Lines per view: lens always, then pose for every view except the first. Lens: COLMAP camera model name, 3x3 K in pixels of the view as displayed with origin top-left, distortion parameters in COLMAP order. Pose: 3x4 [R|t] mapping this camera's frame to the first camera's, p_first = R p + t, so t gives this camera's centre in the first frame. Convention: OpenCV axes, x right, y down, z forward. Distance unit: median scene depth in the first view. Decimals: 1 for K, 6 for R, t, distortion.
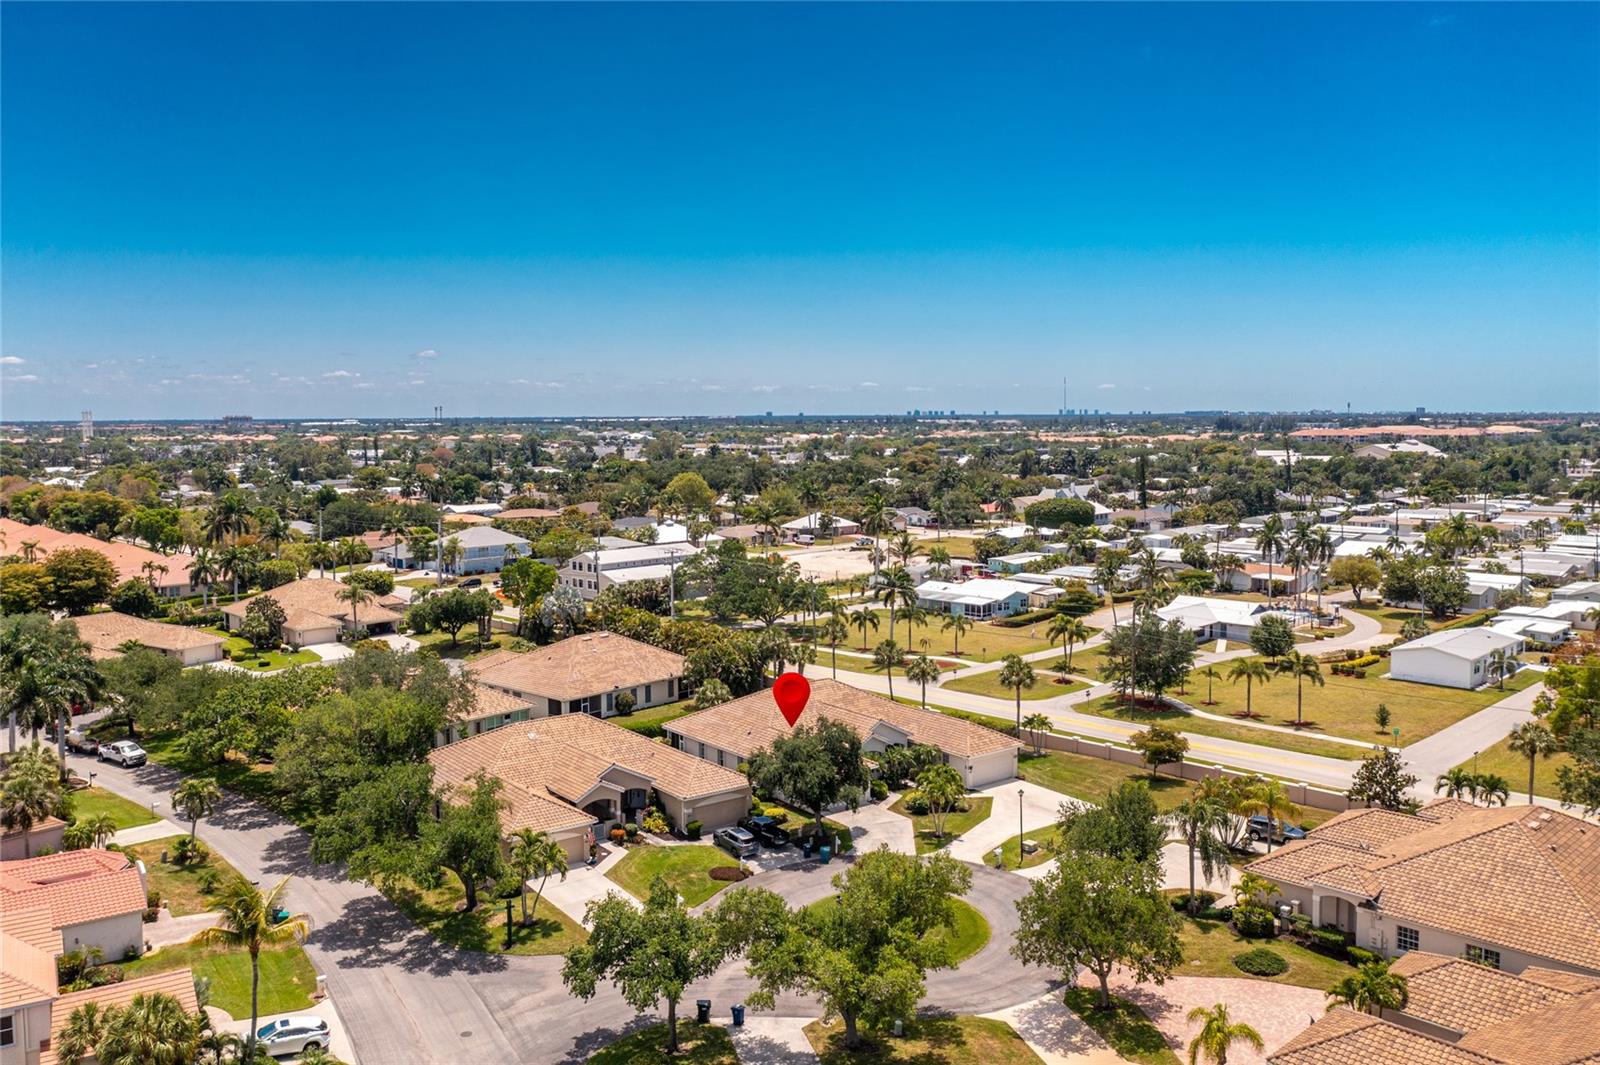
lens RADIAL K [[1274.8, 0, 794.8], [0, 1274.8, 530.2], [0, 0, 1]] dist [-0.004990, 0.002332]
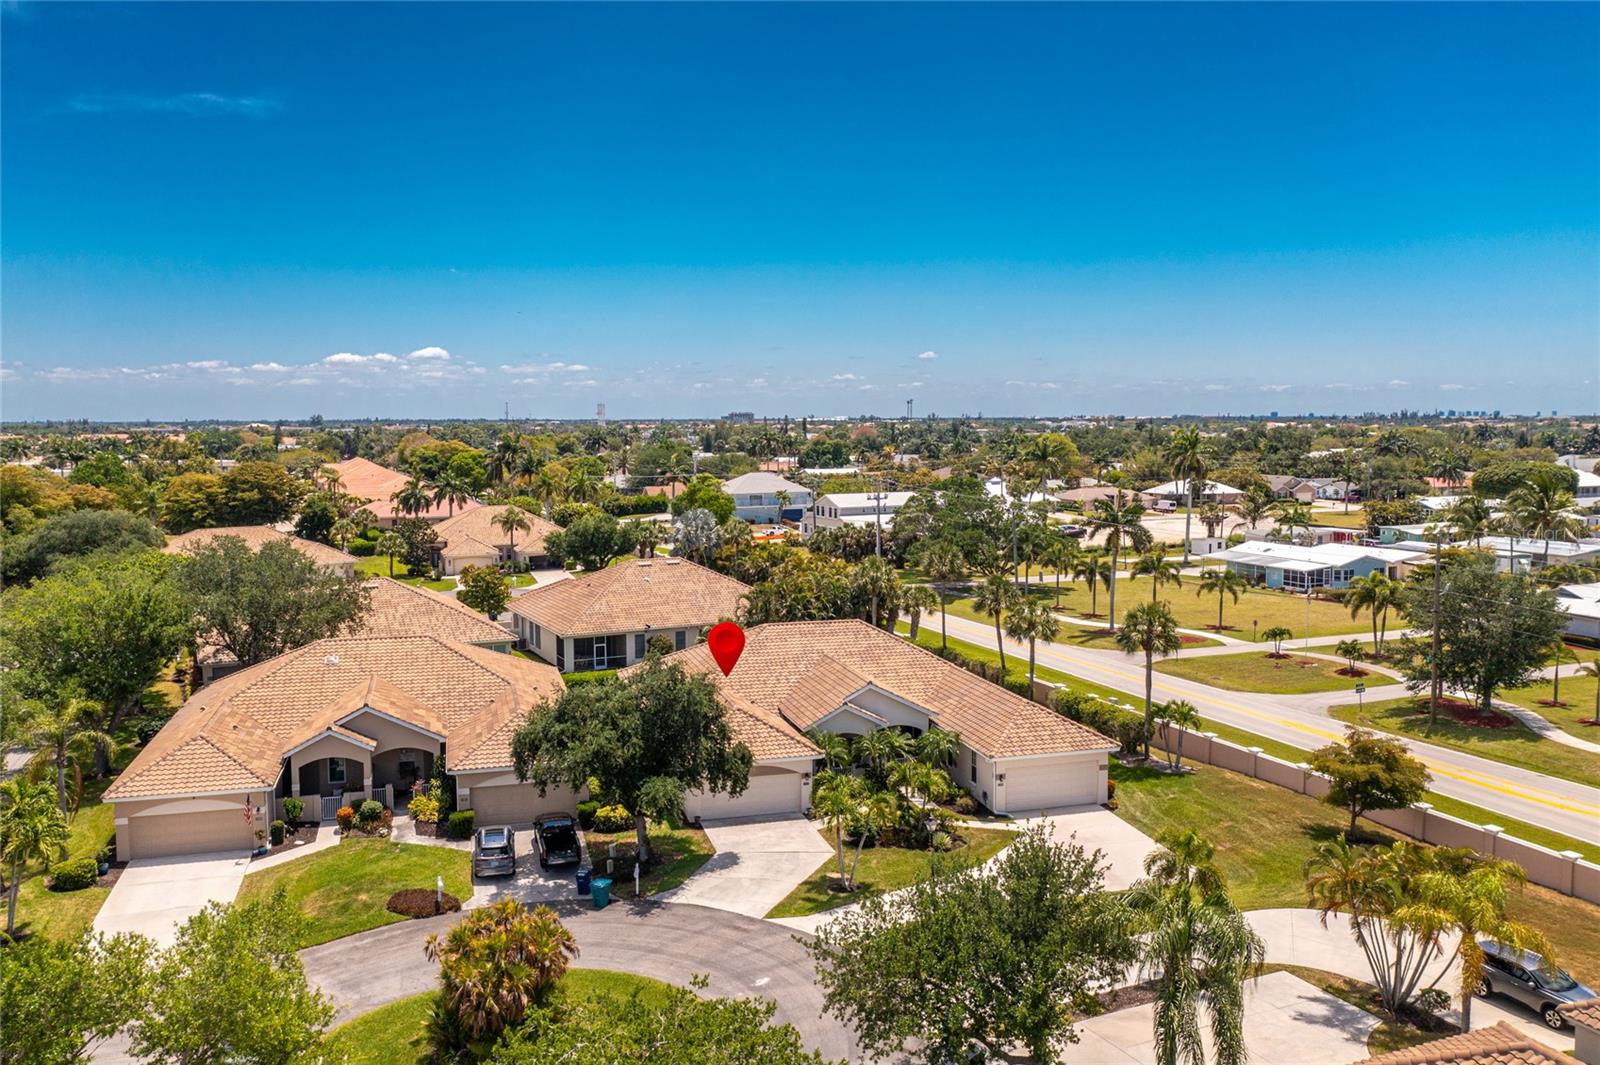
lens RADIAL K [[1274.8, 0, 794.8], [0, 1274.8, 530.2], [0, 0, 1]] dist [-0.004990, 0.002332]
pose [[0.928252, 0.034425, -0.370355, 0.206782], [-0.034765, 0.999379, 0.005759, 0.060110], [0.370323, 0.007529, 0.928873, 0.345099]]
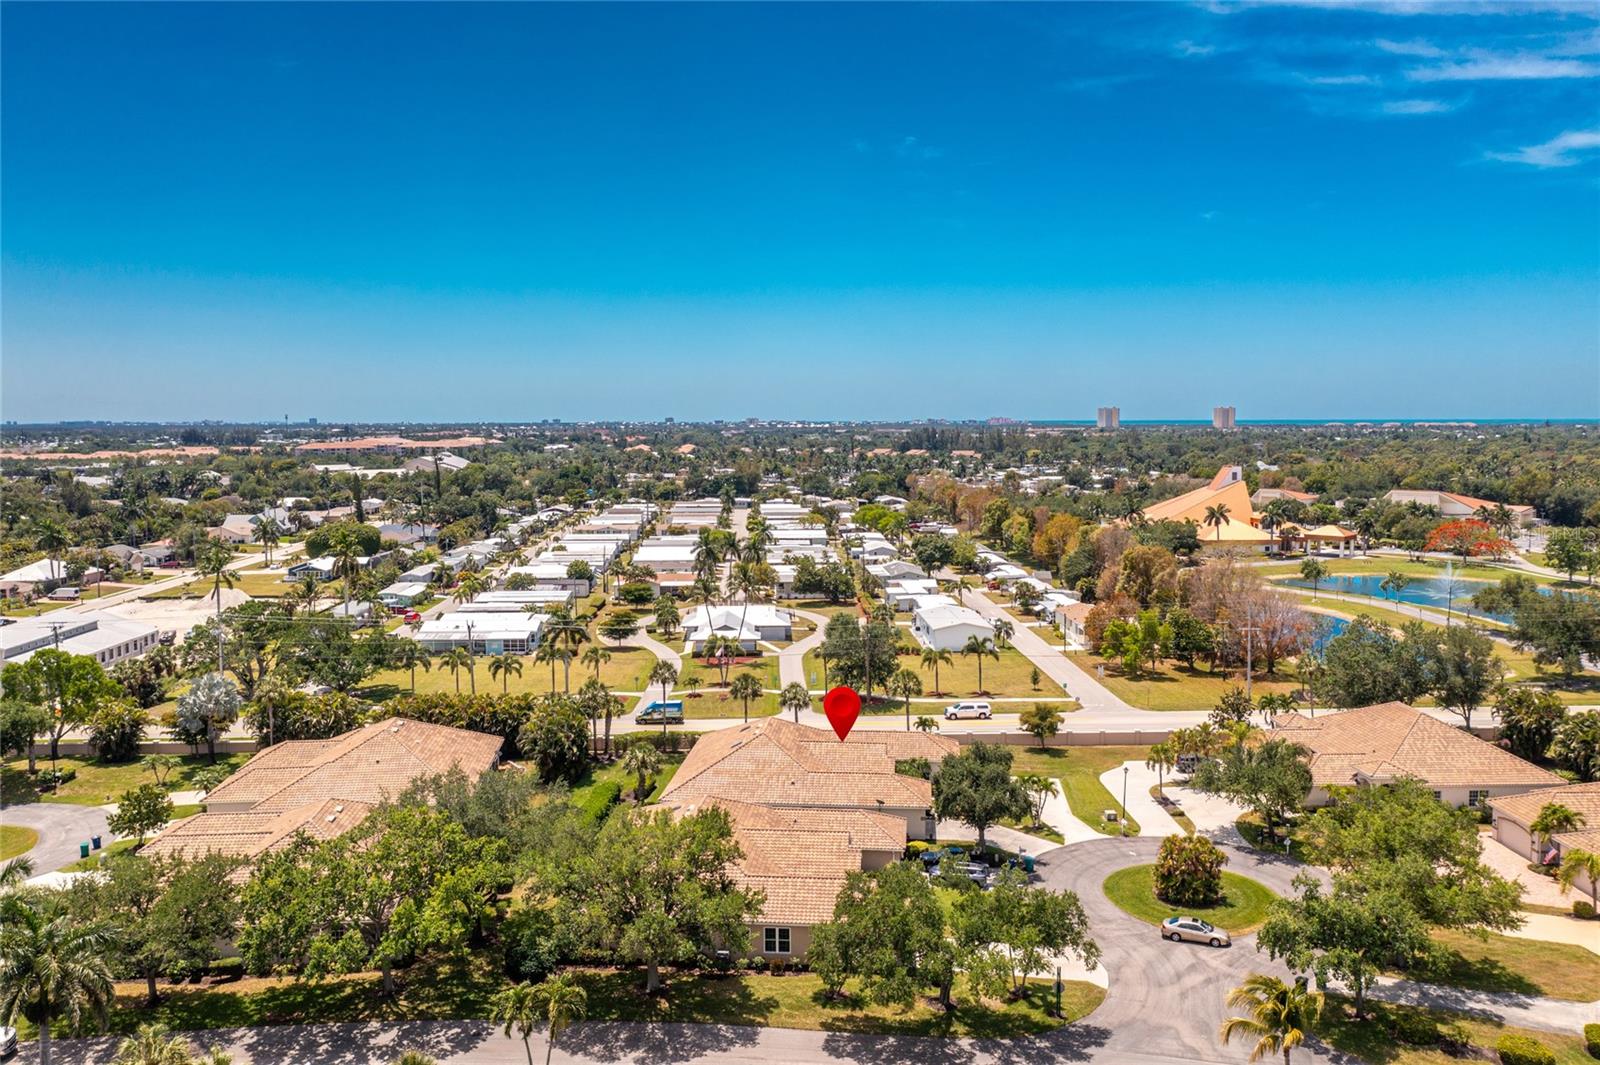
lens RADIAL K [[1274.8, 0, 794.8], [0, 1274.8, 530.2], [0, 0, 1]] dist [-0.004990, 0.002332]
pose [[0.670743, -0.058125, 0.739408, -0.605365], [0.063305, 0.997773, 0.021009, -0.042730], [-0.738983, 0.032717, 0.672929, 0.278297]]
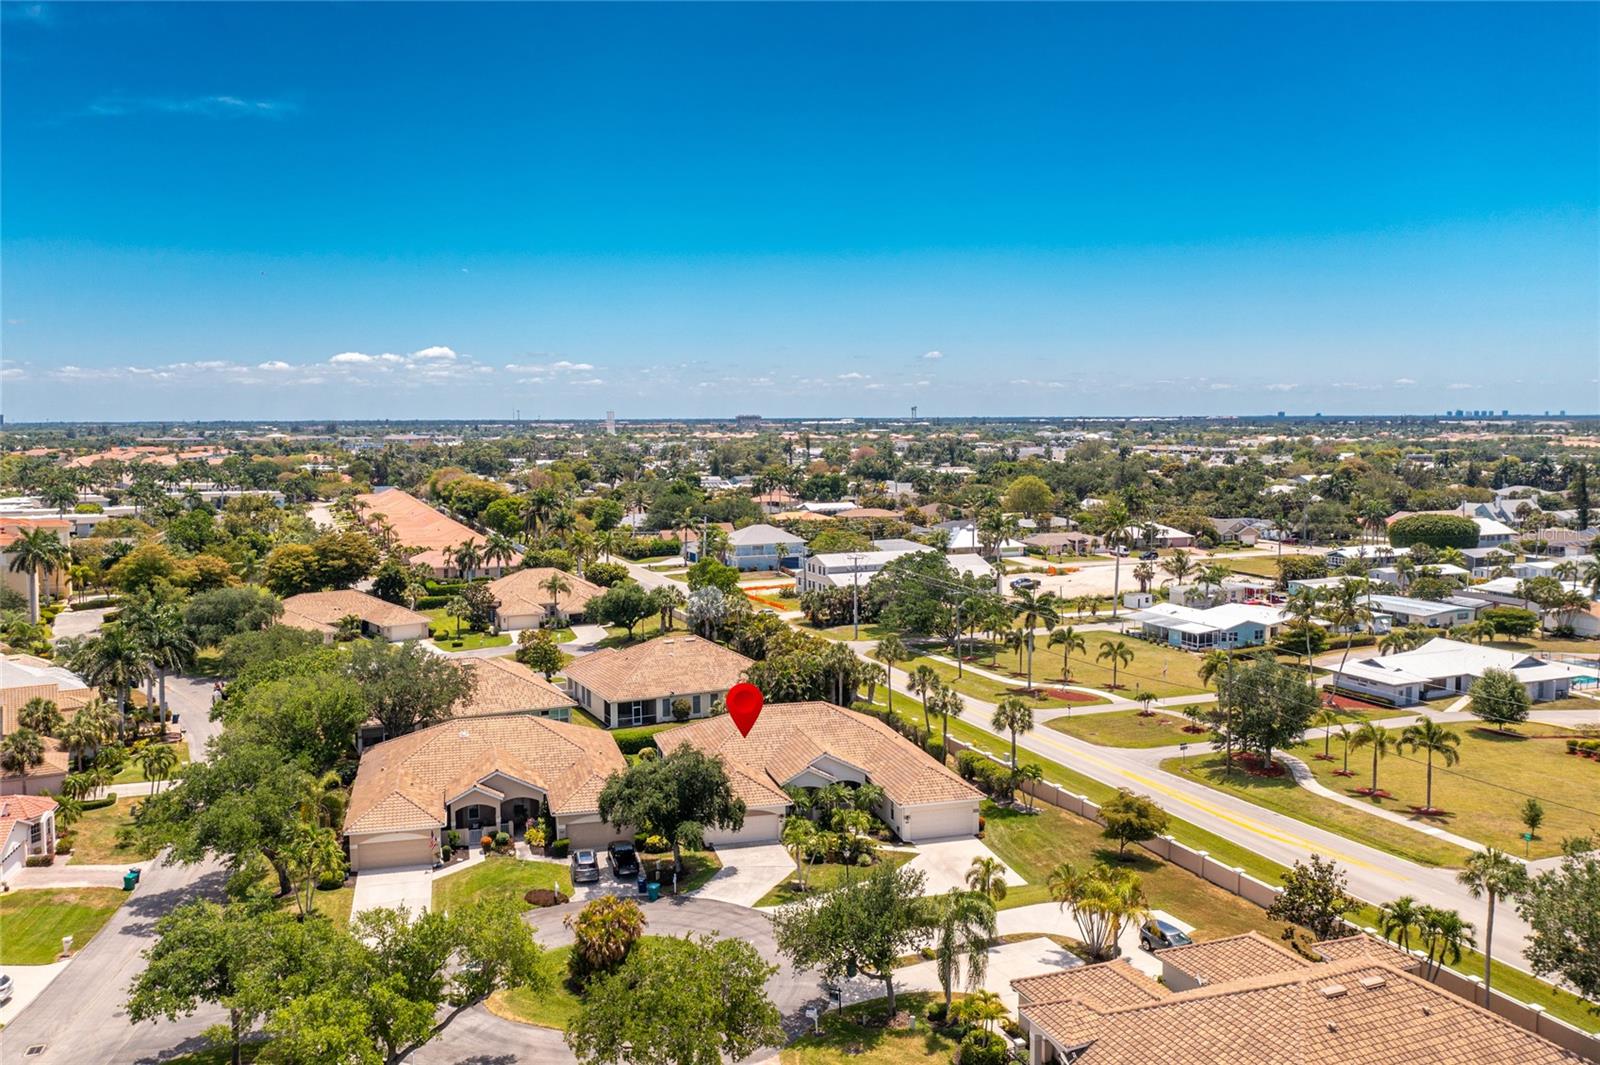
lens RADIAL K [[1274.8, 0, 794.8], [0, 1274.8, 530.2], [0, 0, 1]] dist [-0.004990, 0.002332]
pose [[0.926153, 0.035262, -0.375497, 0.310318], [-0.035202, 0.999356, 0.007022, -0.012674], [0.375502, 0.006715, 0.926797, 0.120031]]
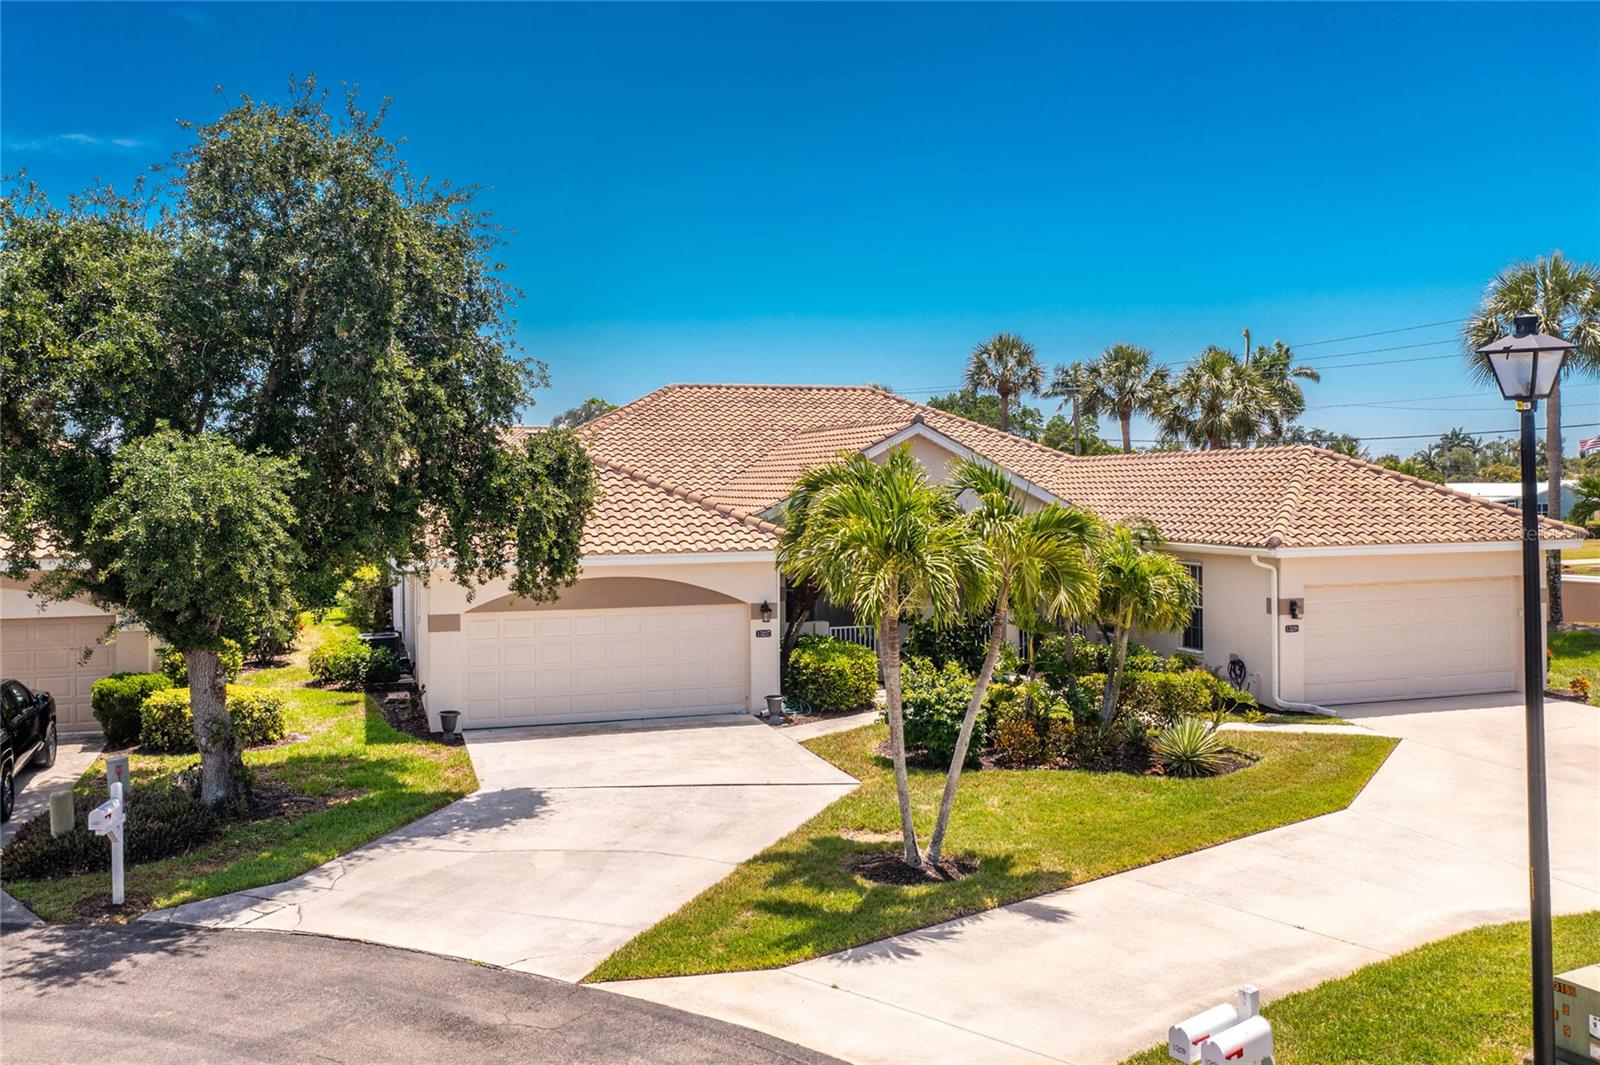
lens RADIAL K [[1329.1, 0, 800.0], [0, 1329.1, 532.5], [0, 0, 1]] dist [-0.004656, -0.000995]
pose [[0.943425, 0.005783, -0.331537, 0.106930], [-0.029688, 0.997305, -0.067085, 0.151562], [0.330256, 0.073132, 0.941054, 0.607454]]
